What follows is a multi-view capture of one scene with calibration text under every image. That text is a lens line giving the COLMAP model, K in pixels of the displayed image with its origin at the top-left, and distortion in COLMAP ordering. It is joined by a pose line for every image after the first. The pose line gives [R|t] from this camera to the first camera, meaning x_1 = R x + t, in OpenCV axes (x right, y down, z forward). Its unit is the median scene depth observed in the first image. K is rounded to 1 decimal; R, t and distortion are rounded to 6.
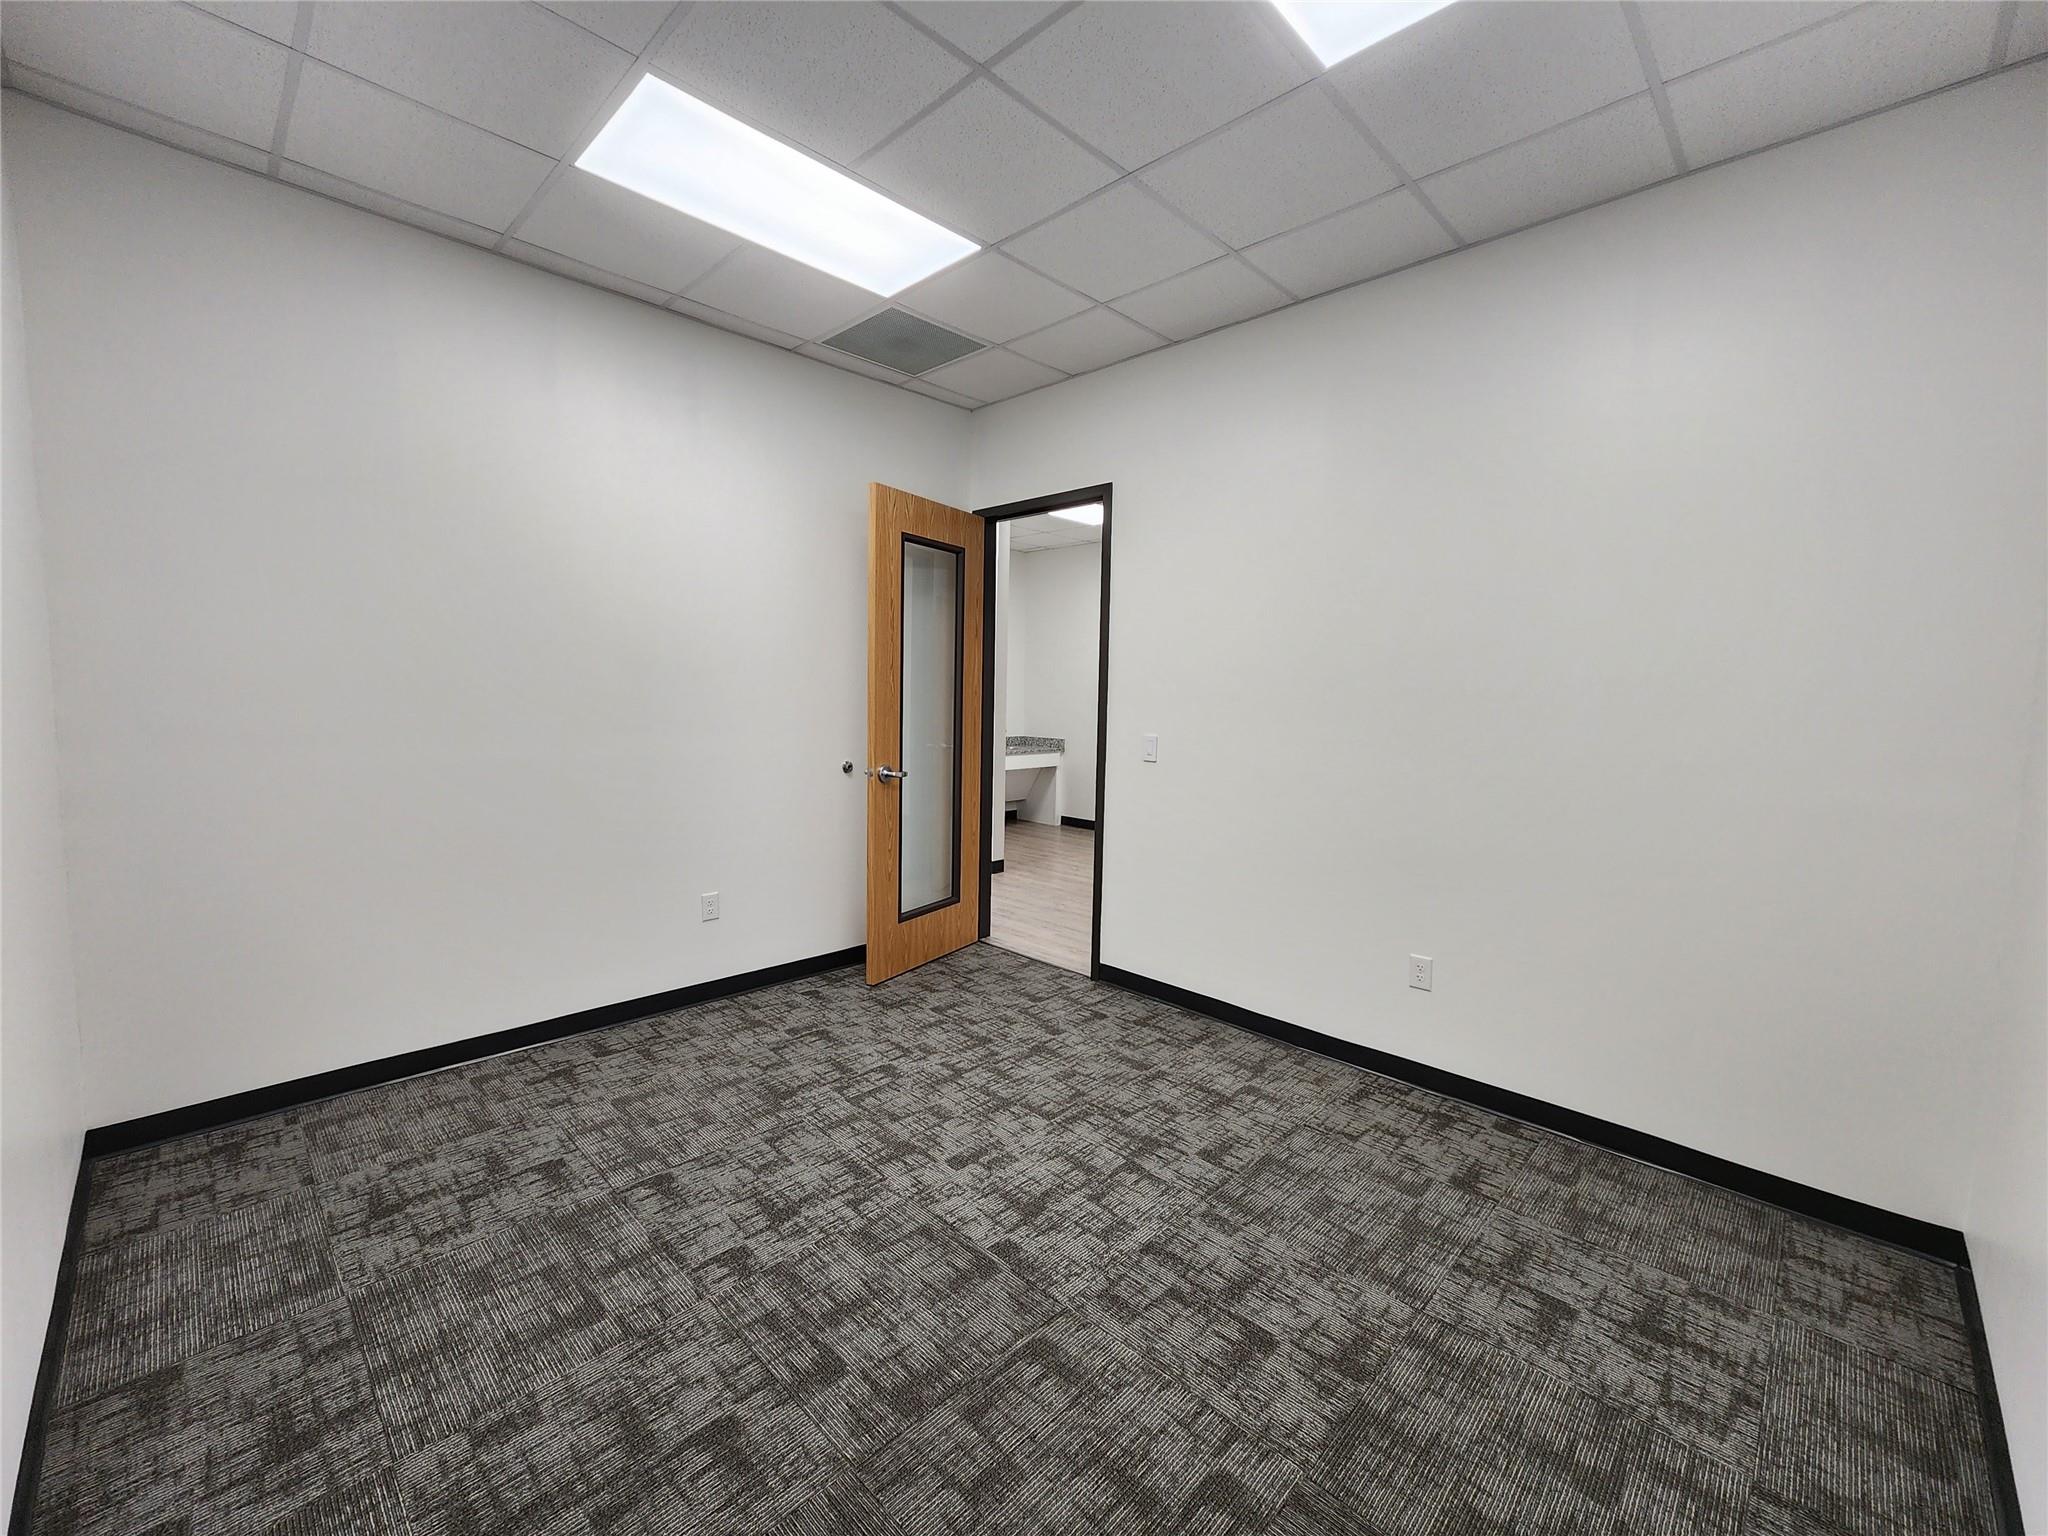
lens RADIAL K [[843.5, 0, 1027.7], [0, 843.5, 765.7], [0, 0, 1]] dist [-0.000578, 0.000141]
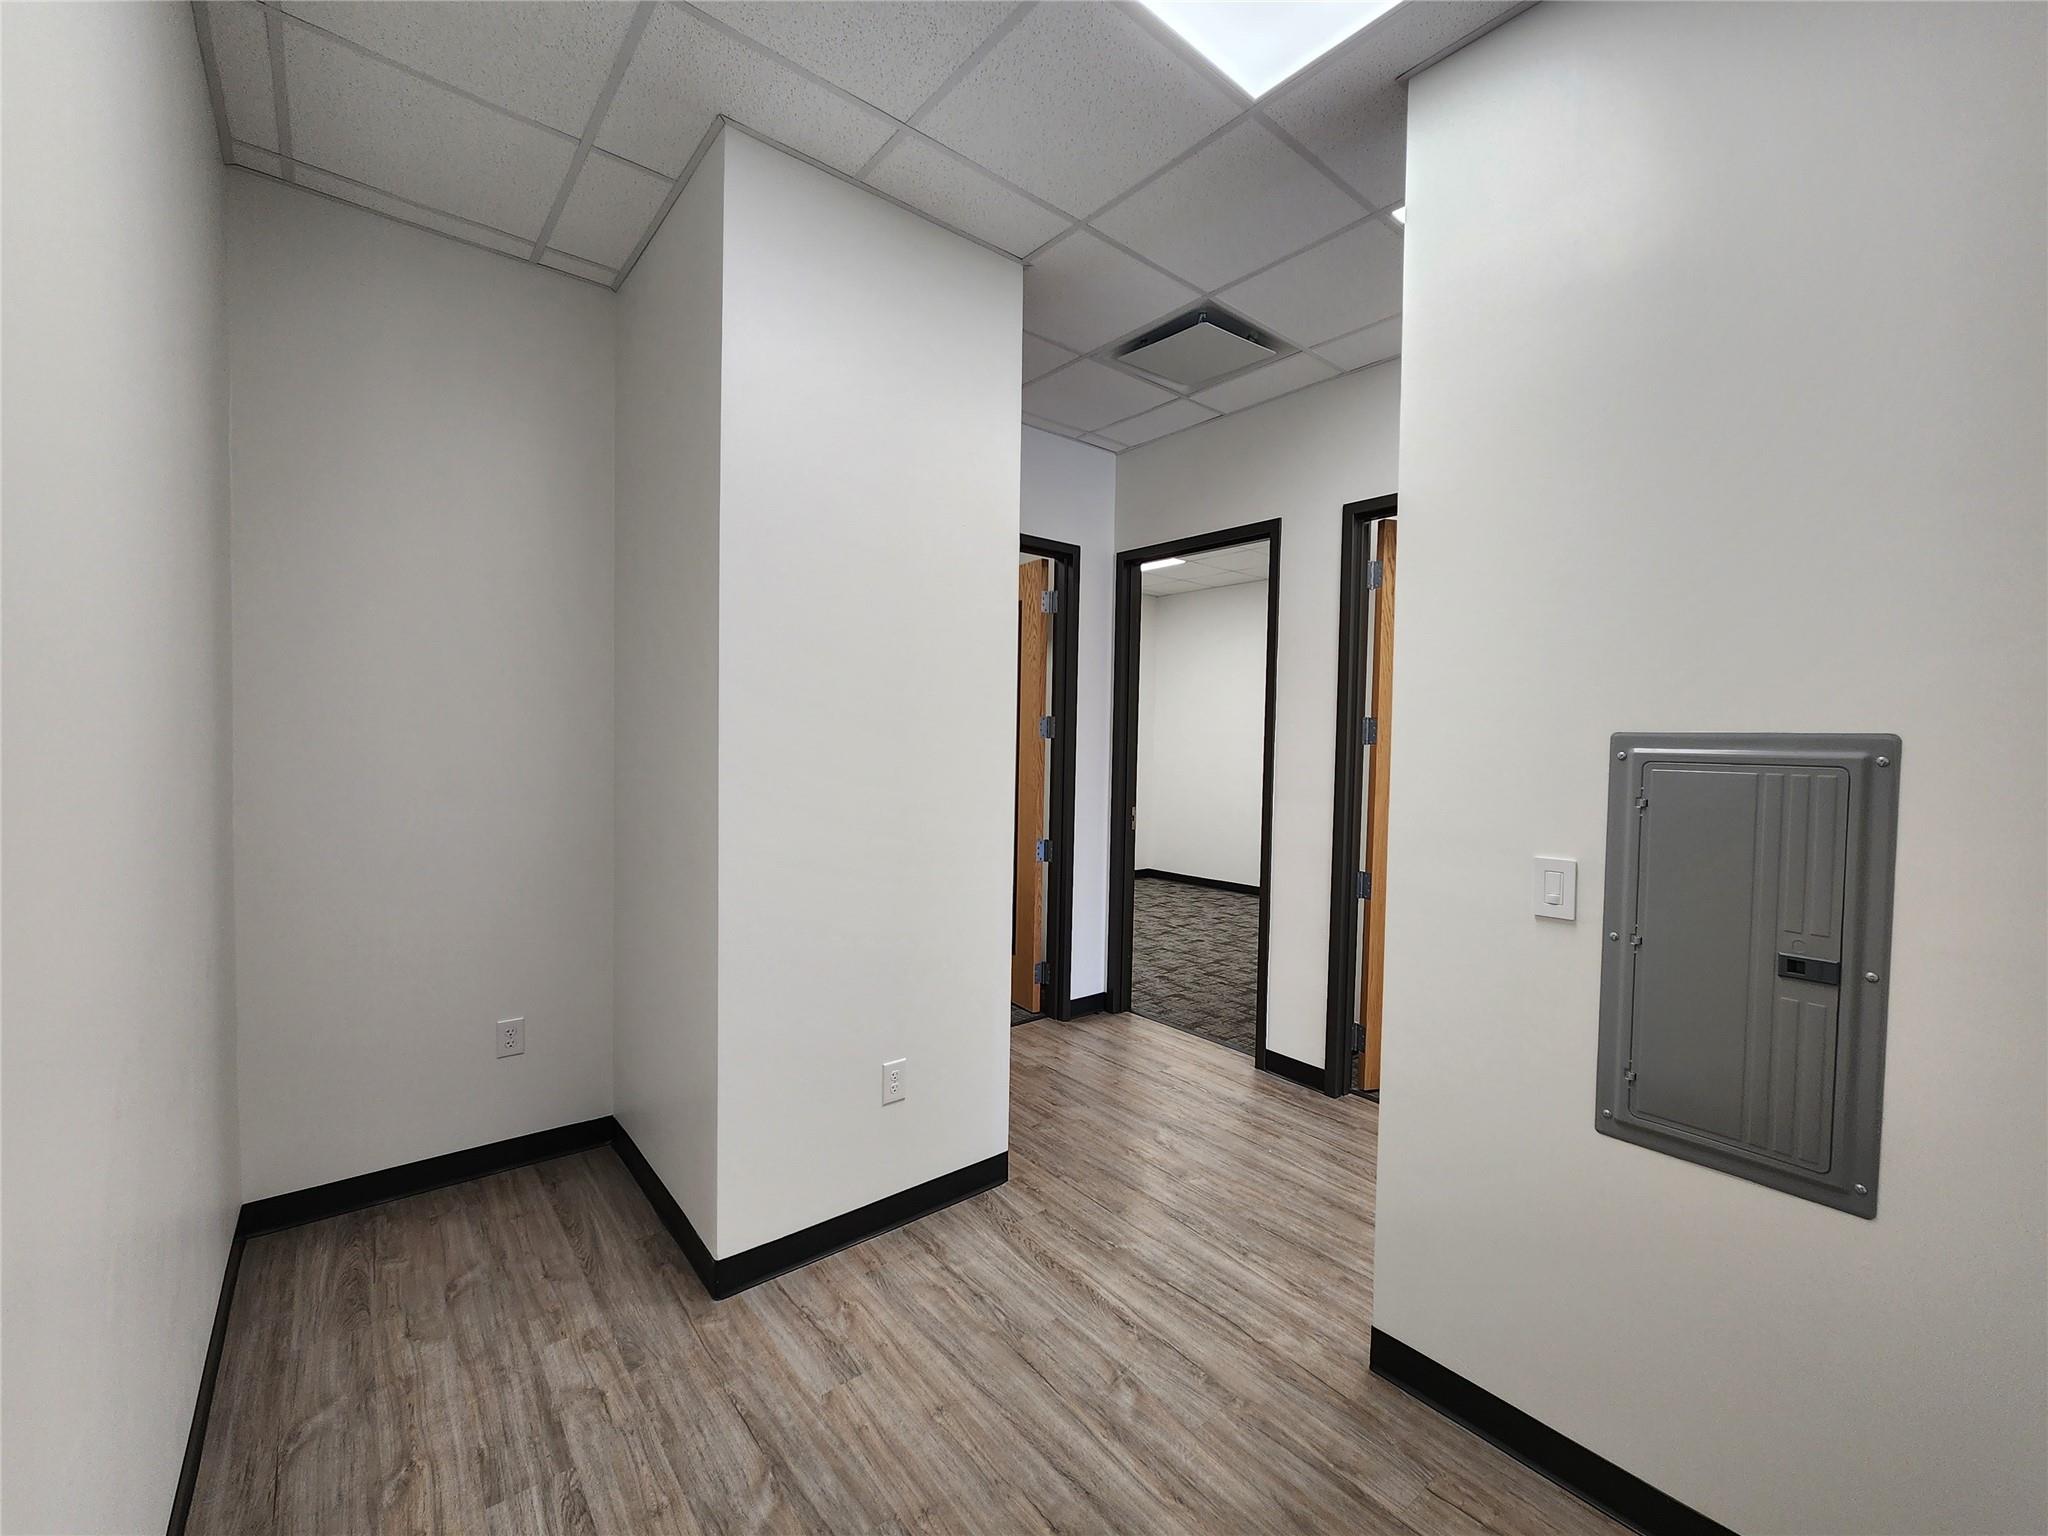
lens RADIAL K [[840.0, 0, 1023.6], [0, 840.0, 763.9], [0, 0, 1]] dist [-0.002762, 0.000794]
pose [[-0.993244, -0.044744, 0.107068, 0.111977], [-0.031442, 0.991927, 0.122849, -0.185175], [-0.111701, 0.118652, -0.986633, 2.069789]]
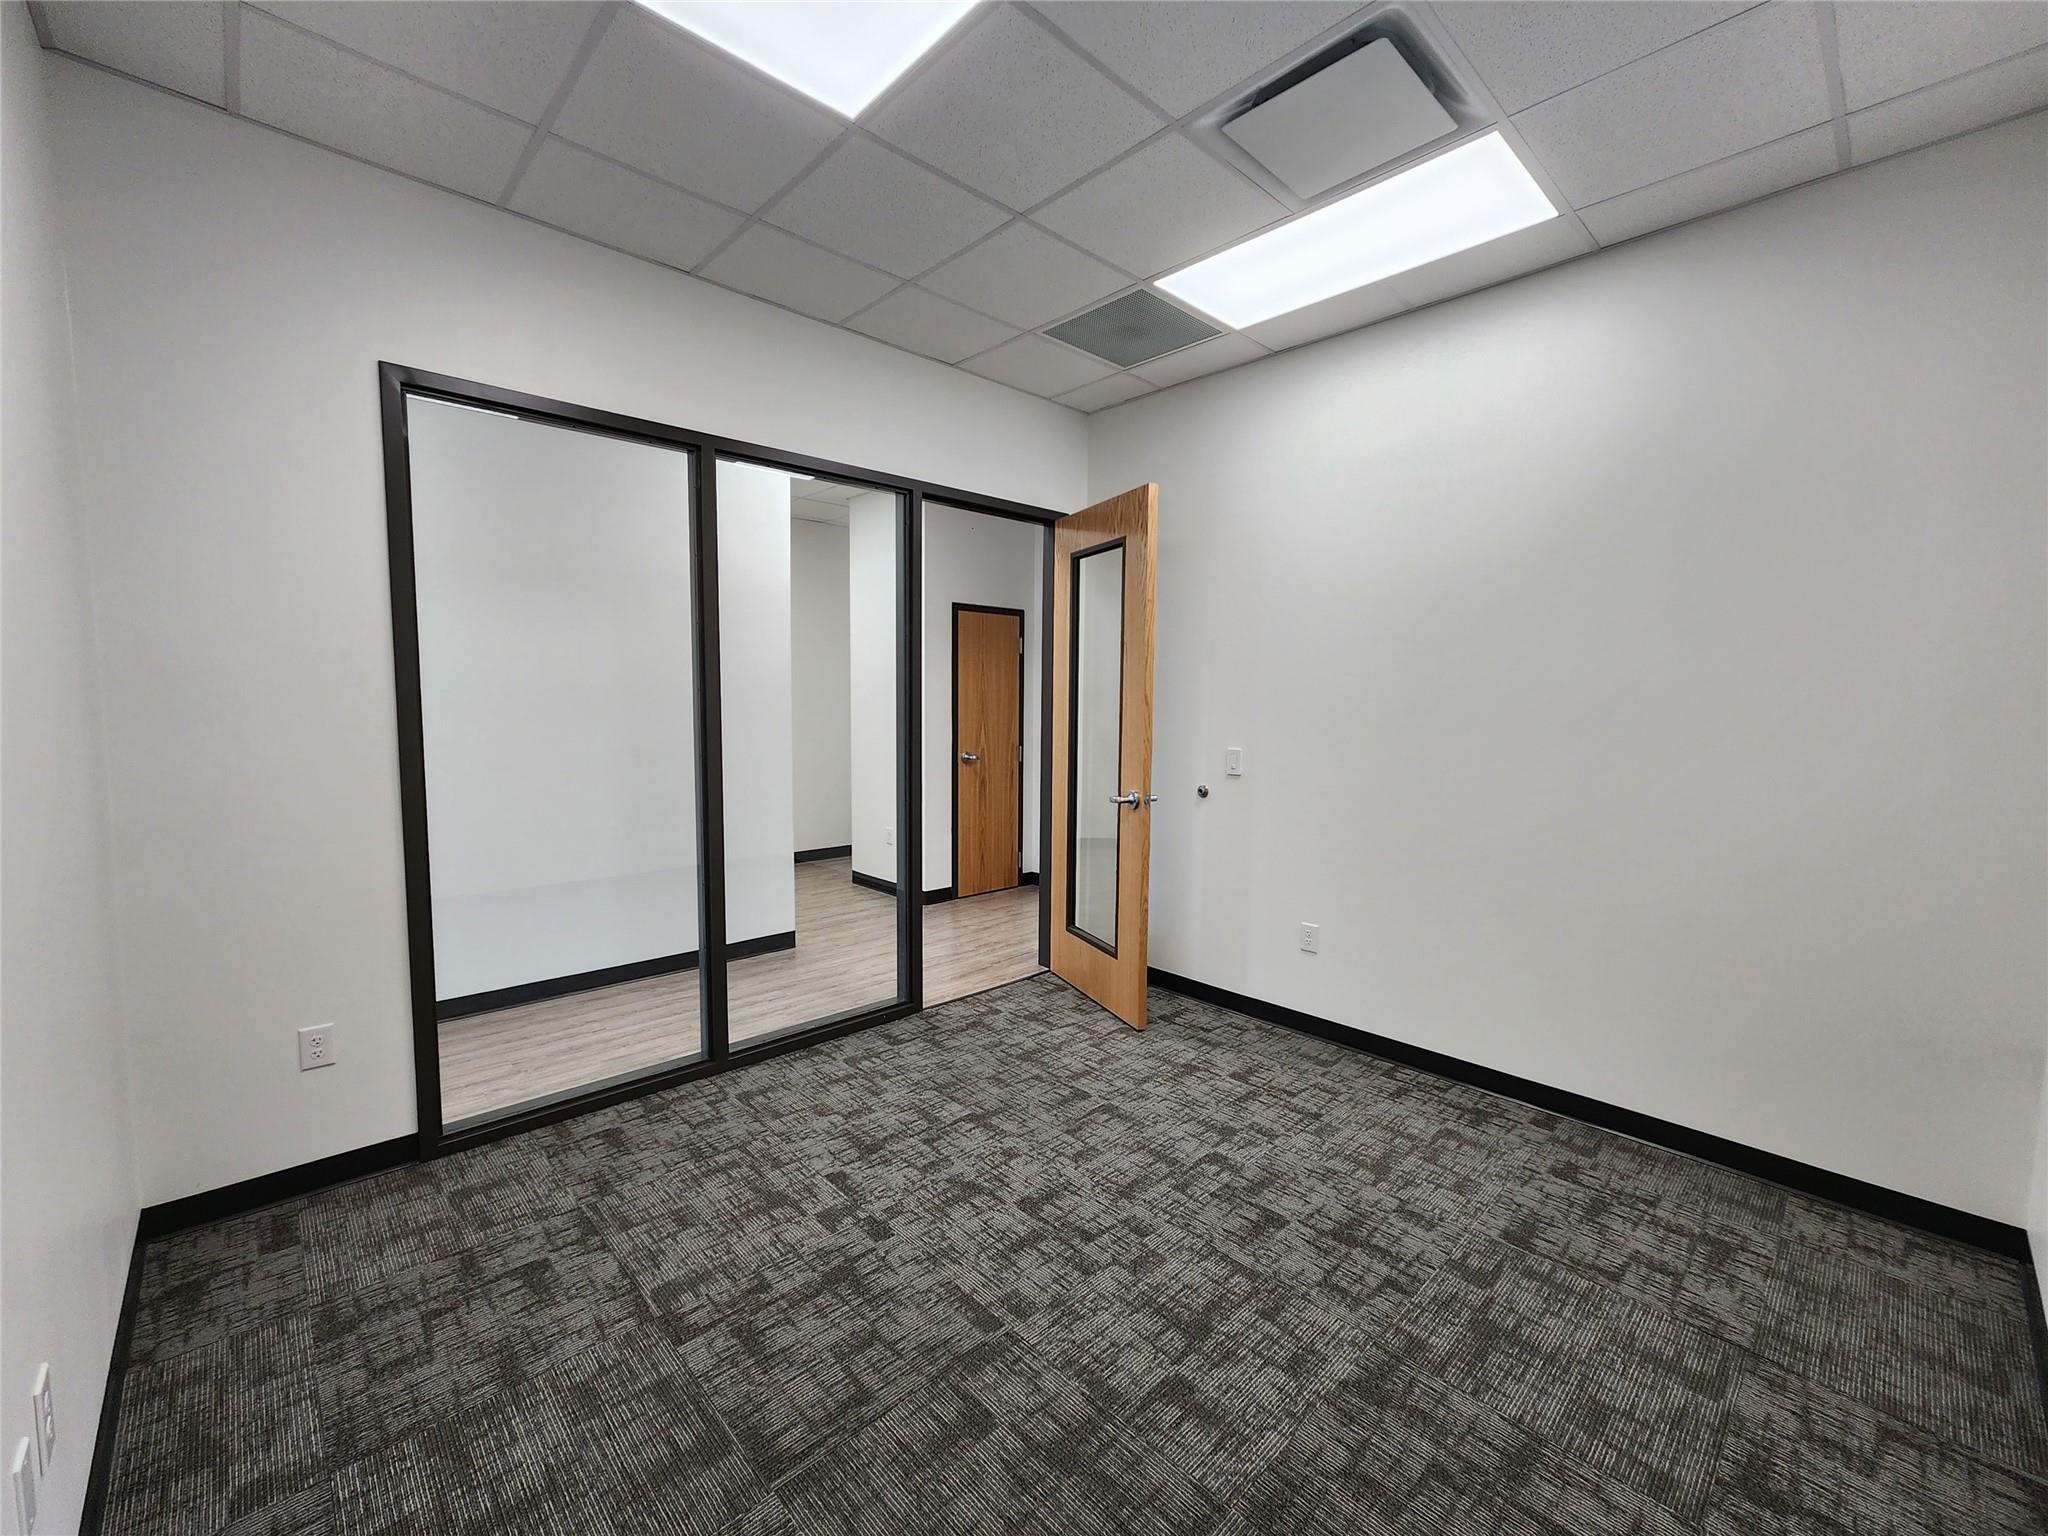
lens RADIAL K [[843.5, 0, 1027.7], [0, 843.5, 765.7], [0, 0, 1]] dist [-0.000578, 0.000141]
pose [[0.042879, -0.103833, 0.993670, -1.205932], [0.079465, 0.991788, 0.100207, -0.141781], [-0.995915, 0.074665, 0.050778, 1.195599]]
